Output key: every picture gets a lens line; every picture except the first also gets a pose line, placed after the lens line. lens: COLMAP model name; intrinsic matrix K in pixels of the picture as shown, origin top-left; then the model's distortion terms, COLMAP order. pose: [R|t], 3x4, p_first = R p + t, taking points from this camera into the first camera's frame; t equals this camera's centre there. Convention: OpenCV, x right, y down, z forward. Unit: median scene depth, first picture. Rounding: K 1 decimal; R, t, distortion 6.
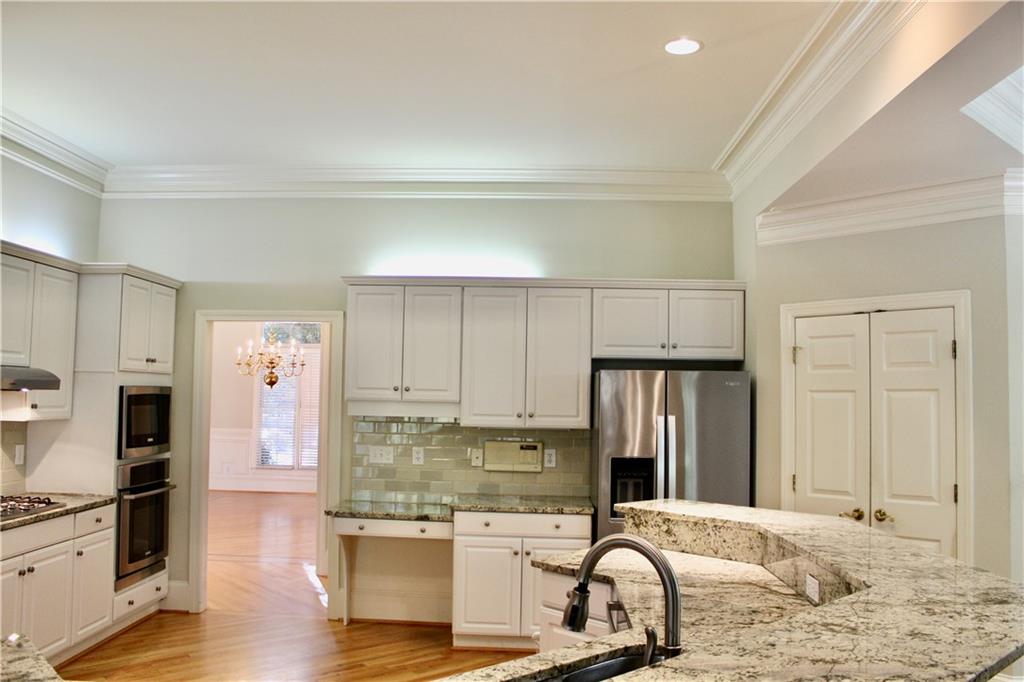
lens RADIAL K [[859.3, 0, 512.8], [0, 859.3, 344.7], [0, 0, 1]] dist [-0.114899, 0.069869]
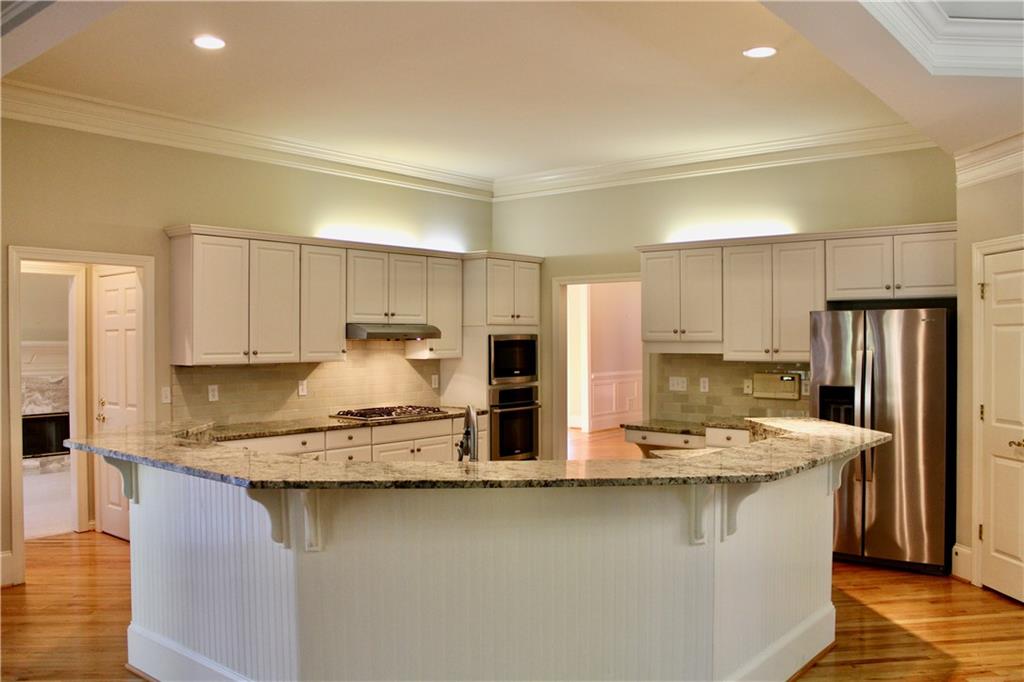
lens RADIAL K [[859.3, 0, 509.5], [0, 859.3, 337.0], [0, 0, 1]] dist [-0.114899, 0.069869]
pose [[0.797688, -0.020244, -0.602730, 0.429831], [0.053831, 0.997837, 0.037730, -0.001603], [0.600663, -0.062542, 0.797053, -0.159145]]
